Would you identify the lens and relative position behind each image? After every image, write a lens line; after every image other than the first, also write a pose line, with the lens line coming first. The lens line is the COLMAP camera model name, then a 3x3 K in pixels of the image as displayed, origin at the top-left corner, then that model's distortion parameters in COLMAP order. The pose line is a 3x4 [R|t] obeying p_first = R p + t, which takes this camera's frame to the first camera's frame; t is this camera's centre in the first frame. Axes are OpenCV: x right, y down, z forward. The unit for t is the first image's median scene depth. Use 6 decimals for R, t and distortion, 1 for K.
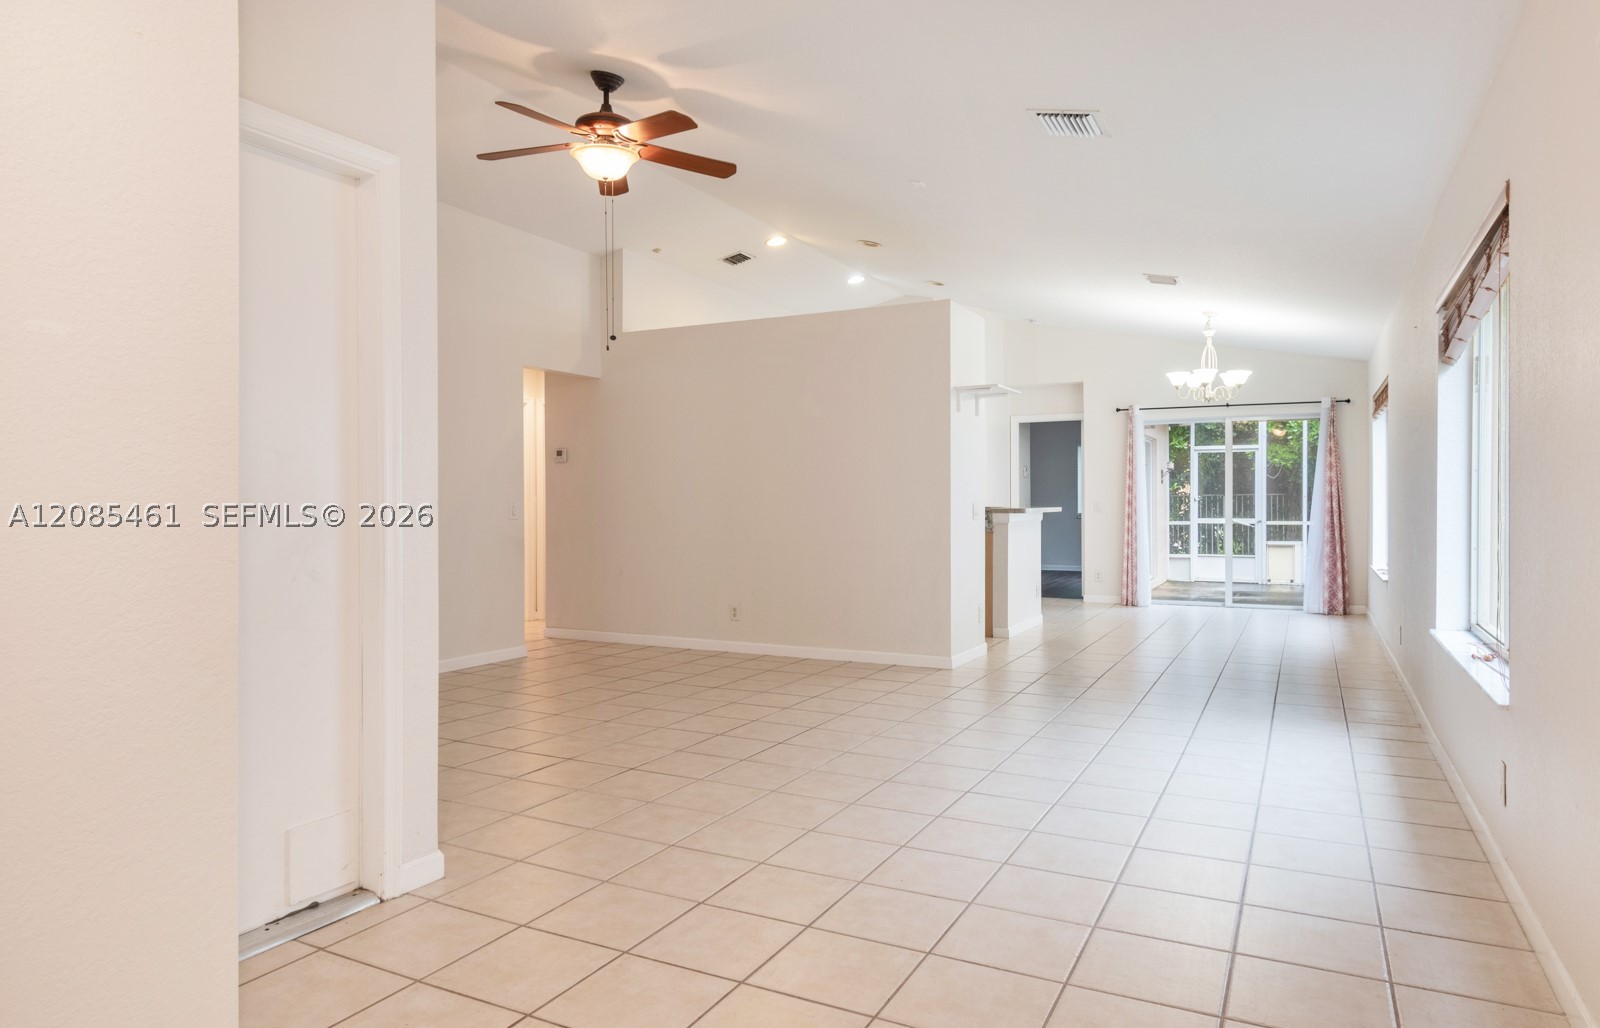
lens RADIAL K [[970.2, 0, 800.0], [0, 970.2, 514.0], [0, 0, 1]] dist [-0.017810, -0.001330]
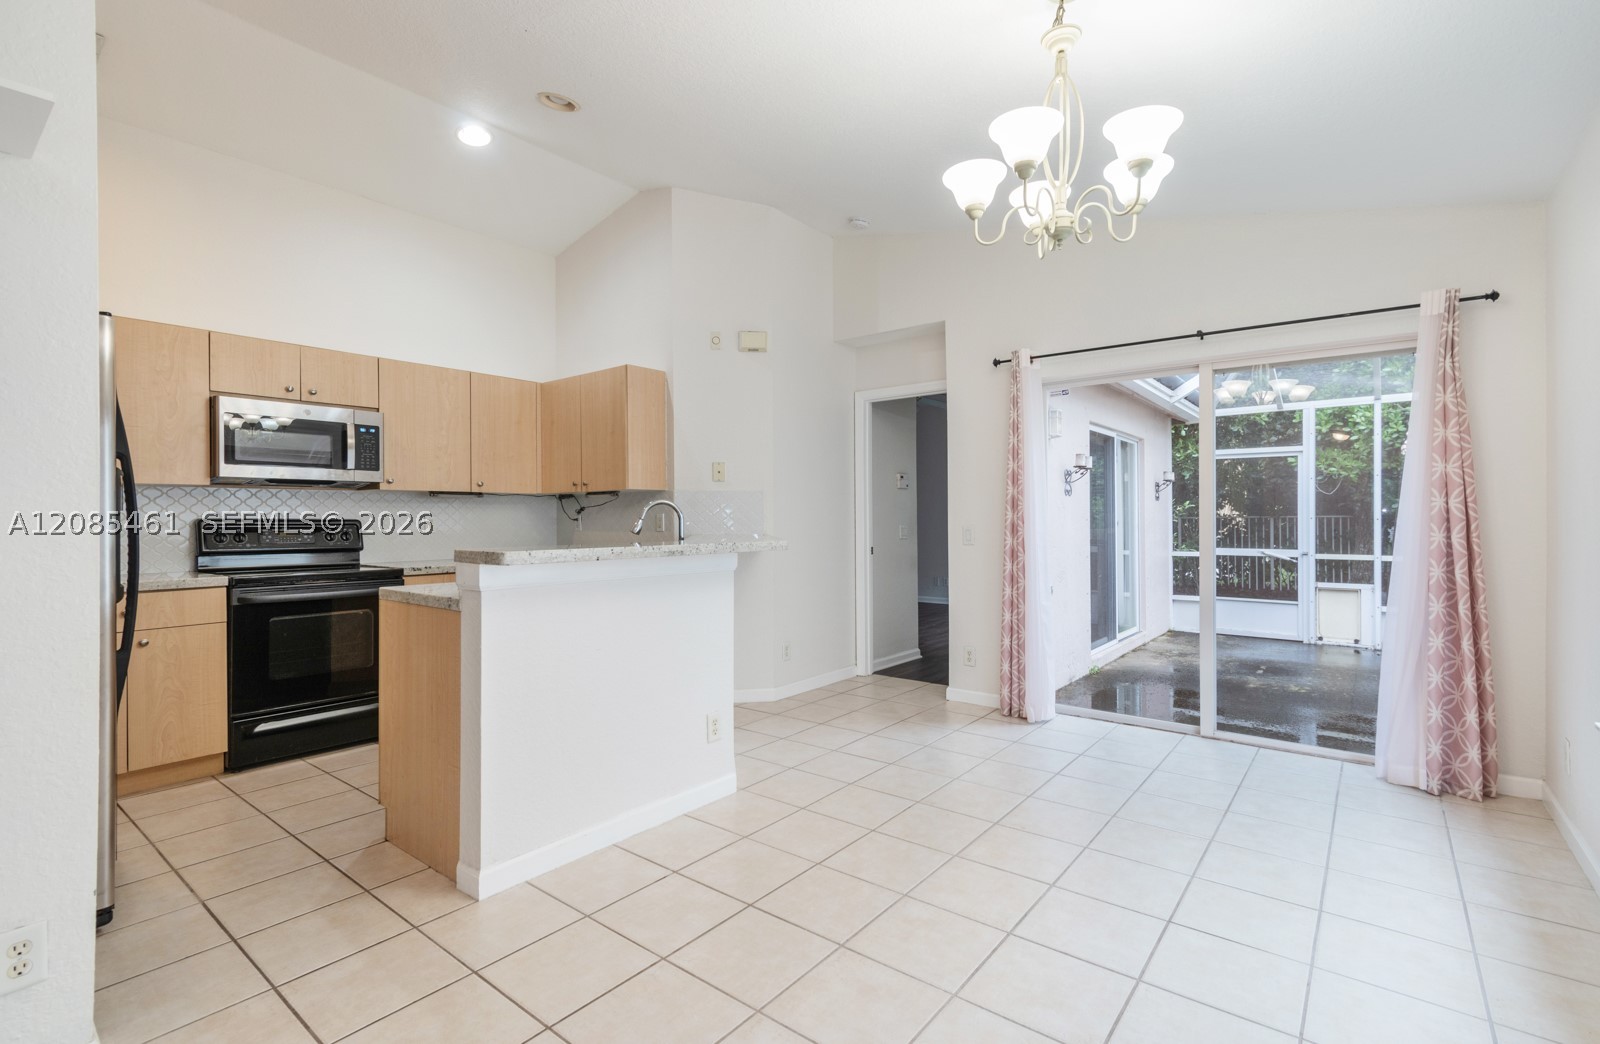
lens RADIAL K [[726.1, 0, 809.9], [0, 726.1, 522.2], [0, 0, 1]] dist [-0.000610, 0.000093]
pose [[0.983487, 0.003843, -0.180940, 0.300625], [-0.005954, 0.999920, -0.011125, -0.010620], [0.180882, 0.012019, 0.983431, 0.574752]]
